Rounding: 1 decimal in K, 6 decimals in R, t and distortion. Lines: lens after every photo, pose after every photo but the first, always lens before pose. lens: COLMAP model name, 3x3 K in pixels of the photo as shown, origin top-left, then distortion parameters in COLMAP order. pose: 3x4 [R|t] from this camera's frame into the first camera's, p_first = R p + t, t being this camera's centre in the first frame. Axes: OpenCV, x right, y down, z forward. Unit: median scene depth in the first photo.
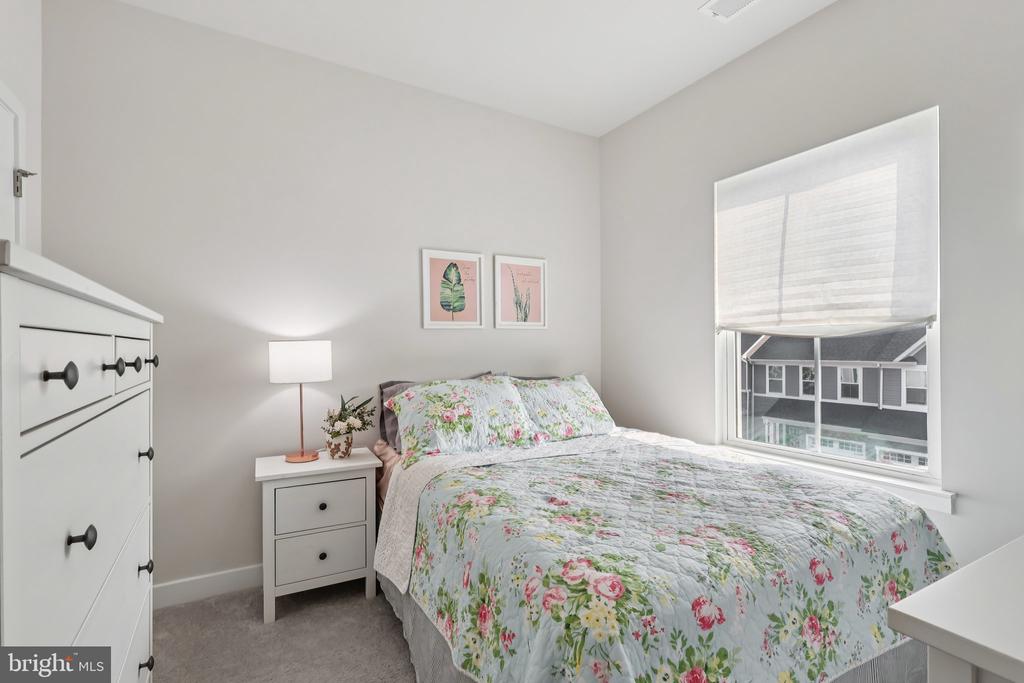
lens RADIAL K [[484.1, 0, 510.8], [0, 484.1, 347.4], [0, 0, 1]] dist [0.000517, -0.000173]
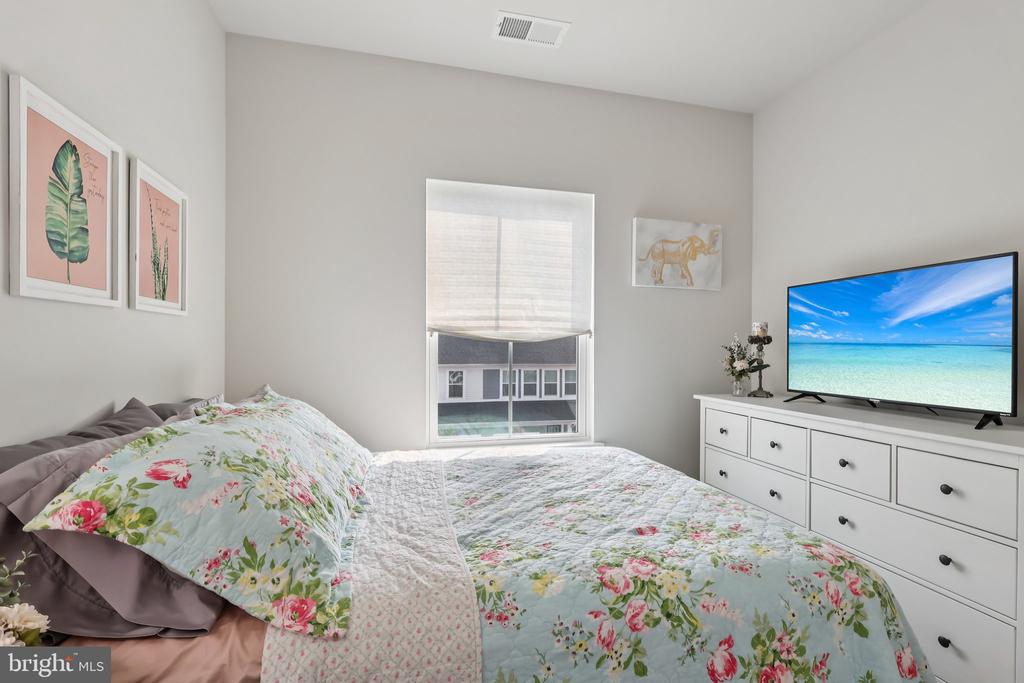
lens RADIAL K [[484.1, 0, 510.8], [0, 484.1, 347.4], [0, 0, 1]] dist [0.000517, -0.000173]
pose [[0.254779, 0.006156, 0.966980, -0.622554], [-0.006120, 0.999970, -0.004754, -0.000971], [-0.966980, -0.004707, 0.254809, 0.788664]]
